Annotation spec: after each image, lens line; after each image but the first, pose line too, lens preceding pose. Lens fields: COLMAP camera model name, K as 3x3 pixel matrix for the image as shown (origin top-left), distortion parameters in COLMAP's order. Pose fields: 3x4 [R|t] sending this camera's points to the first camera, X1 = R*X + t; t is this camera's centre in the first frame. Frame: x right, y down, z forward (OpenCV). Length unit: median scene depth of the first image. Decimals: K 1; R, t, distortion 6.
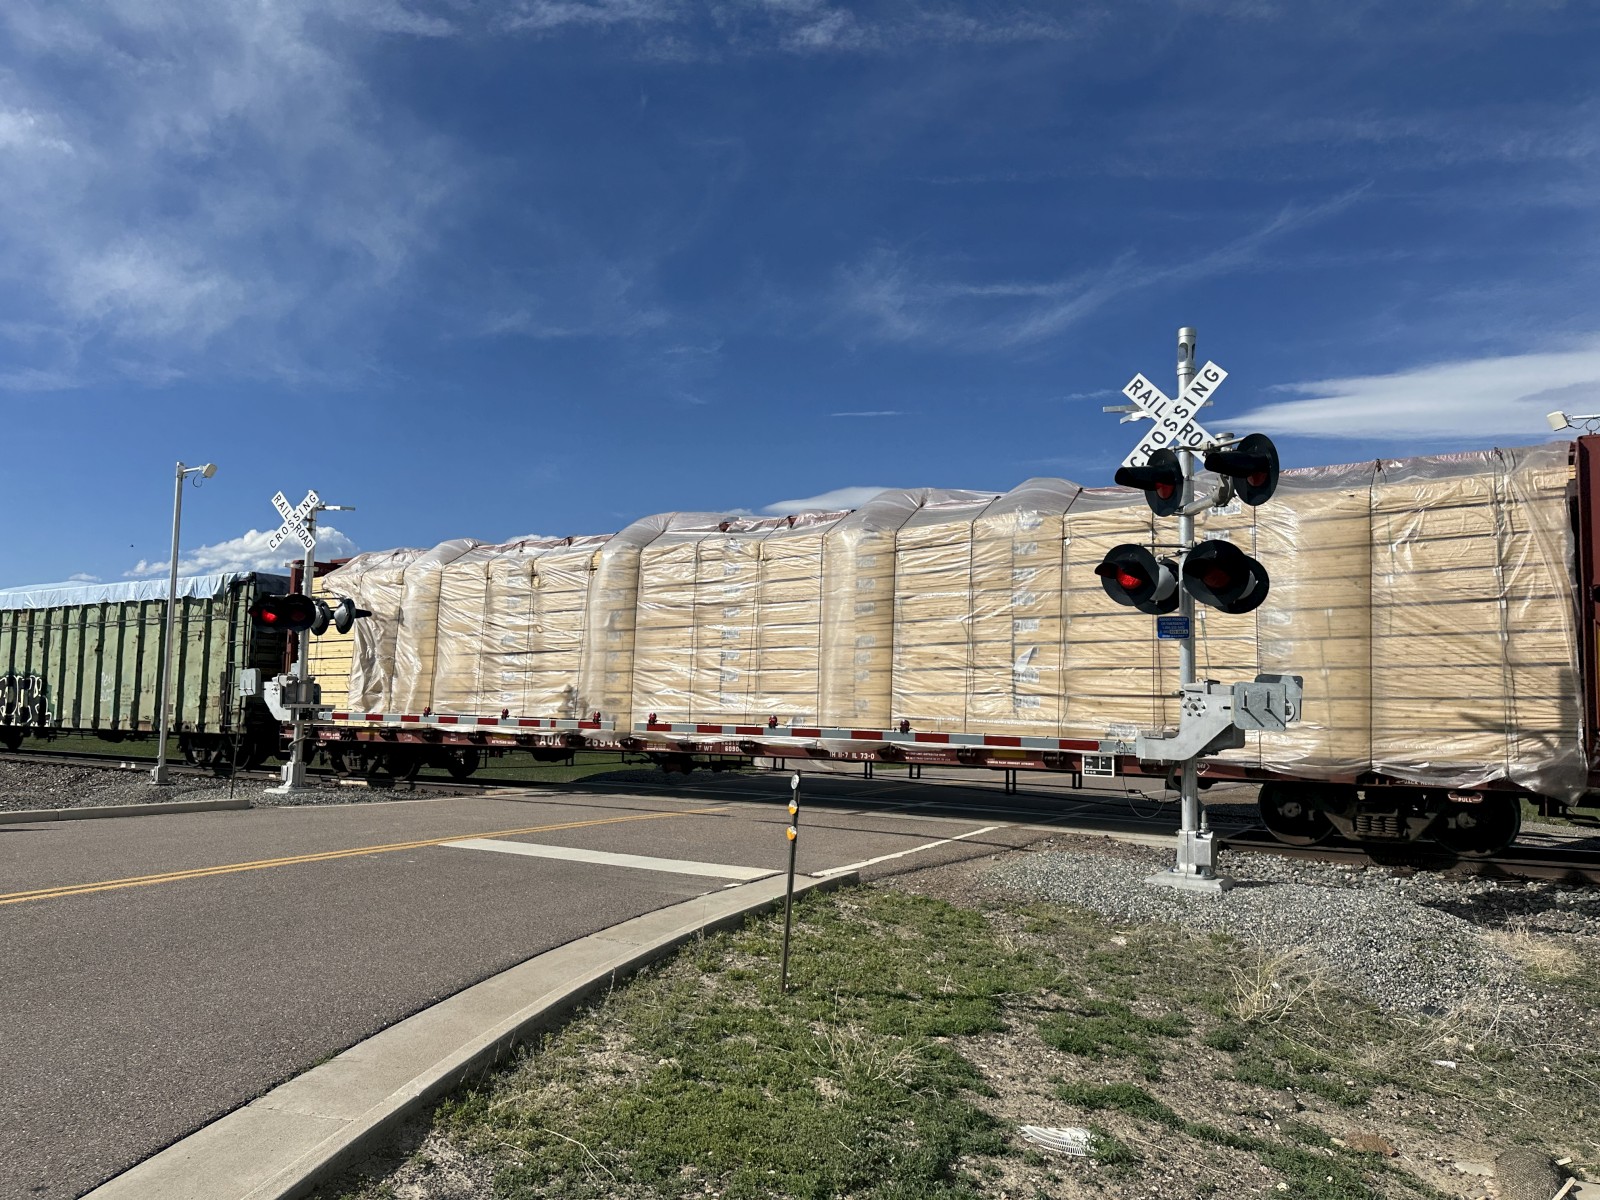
lens RADIAL K [[1118.1, 0, 773.6], [0, 1118.1, 605.0], [0, 0, 1]] dist [0.004756, -0.005189]
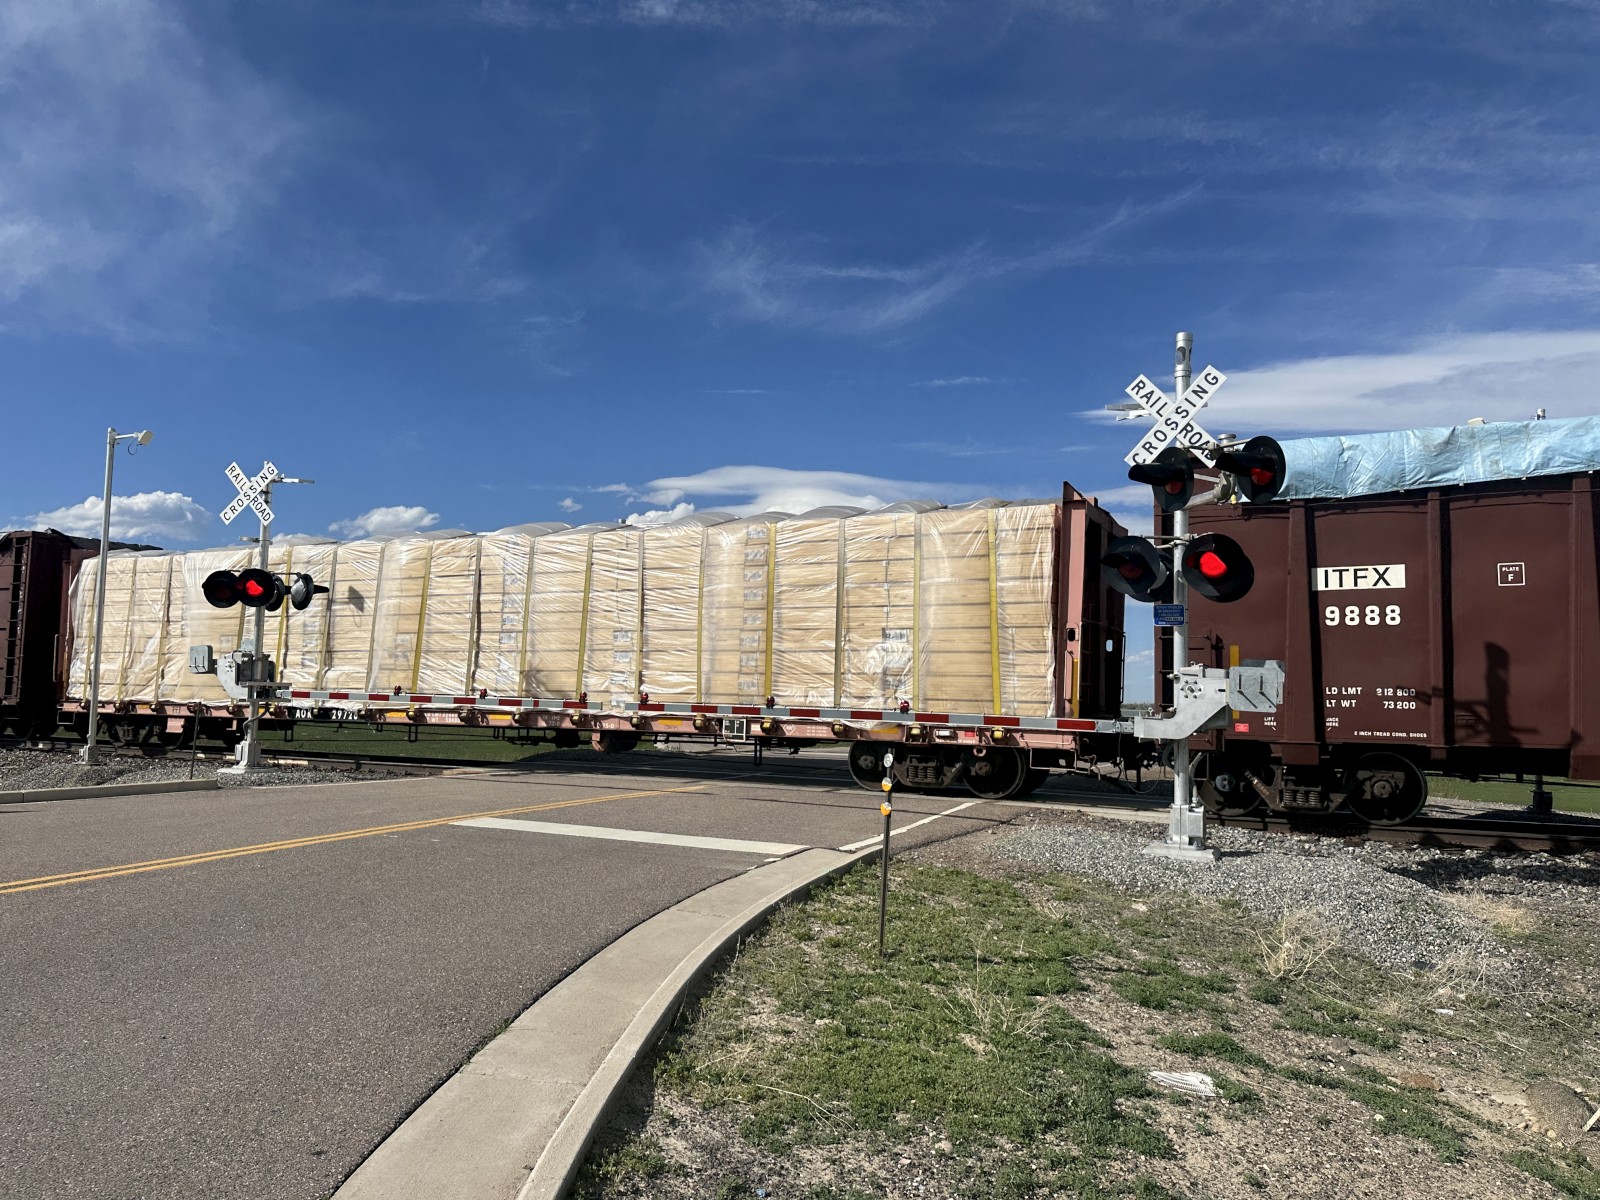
lens RADIAL K [[1127.1, 0, 740.1], [0, 1127.1, 606.2], [0, 0, 1]] dist [0.008501, -0.006253]
pose [[0.994638, 0.012102, 0.102710, -0.169038], [-0.014163, 0.999712, 0.019355, -0.003415], [-0.102446, -0.020706, 0.994523, -0.028226]]
